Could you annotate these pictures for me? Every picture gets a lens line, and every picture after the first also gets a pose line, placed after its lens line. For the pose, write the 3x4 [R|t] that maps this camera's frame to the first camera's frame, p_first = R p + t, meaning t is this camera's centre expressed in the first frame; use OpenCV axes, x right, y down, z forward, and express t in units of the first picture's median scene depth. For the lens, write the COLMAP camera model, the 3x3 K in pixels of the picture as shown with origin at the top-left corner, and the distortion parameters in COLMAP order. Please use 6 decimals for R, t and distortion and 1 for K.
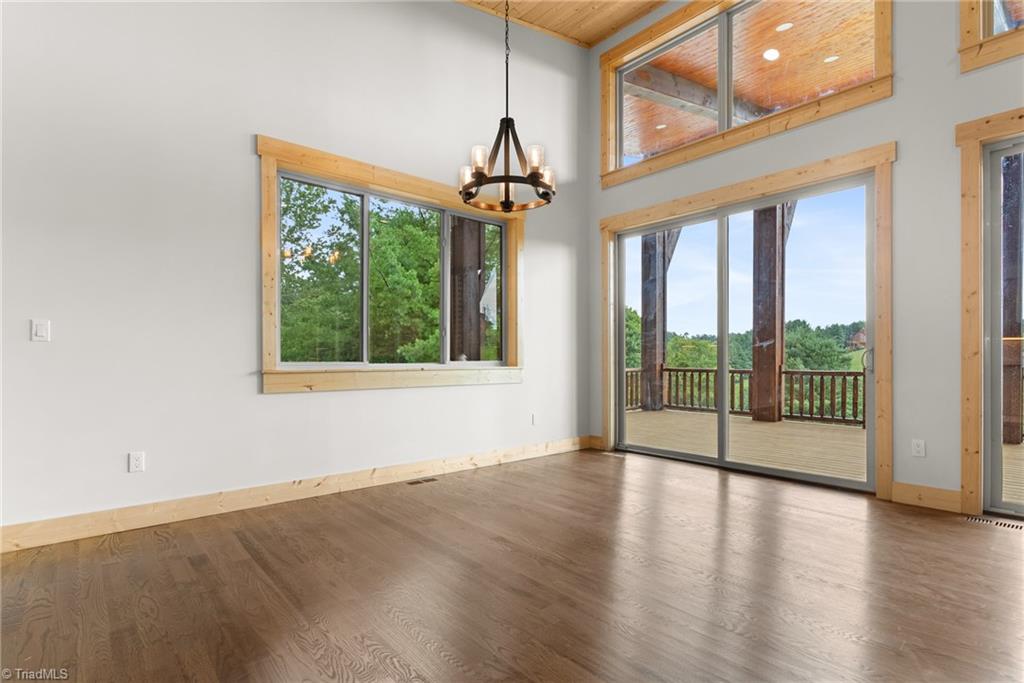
lens RADIAL K [[501.0, 0, 508.6], [0, 501.0, 350.0], [0, 0, 1]] dist [-0.000252, -0.000095]
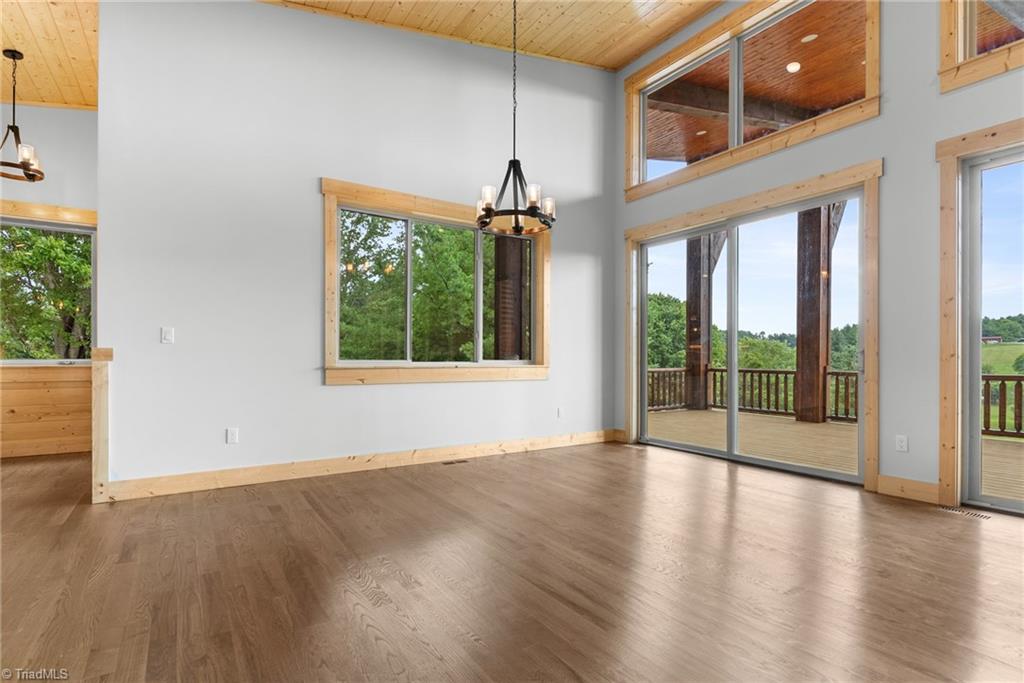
lens RADIAL K [[501.0, 0, 510.3], [0, 501.0, 348.7], [0, 0, 1]] dist [-0.000252, -0.000095]
pose [[0.991626, 0.002405, -0.129118, 0.112070], [-0.002536, 0.999996, -0.000850, -0.003477], [0.129116, 0.001171, 0.991629, -0.156839]]
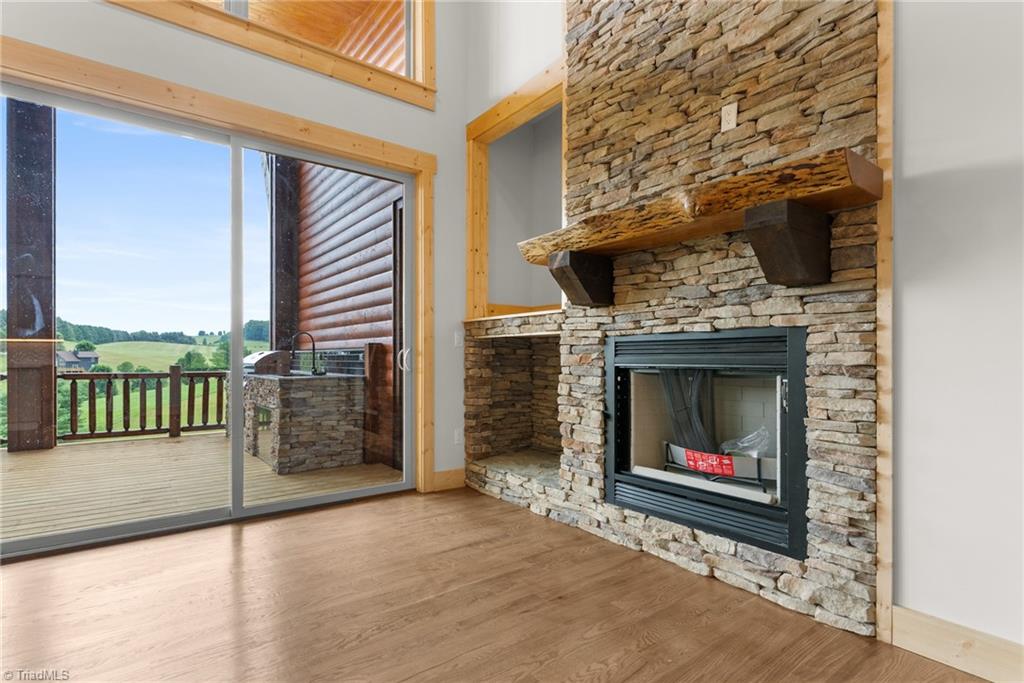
lens RADIAL K [[501.0, 0, 506.3], [0, 501.0, 358.4], [0, 0, 1]] dist [-0.000252, -0.000095]
pose [[0.070724, -0.002969, 0.997492, -0.241572], [-0.014406, 0.999888, 0.003998, 0.019101], [-0.997392, -0.014652, 0.070673, 0.727996]]
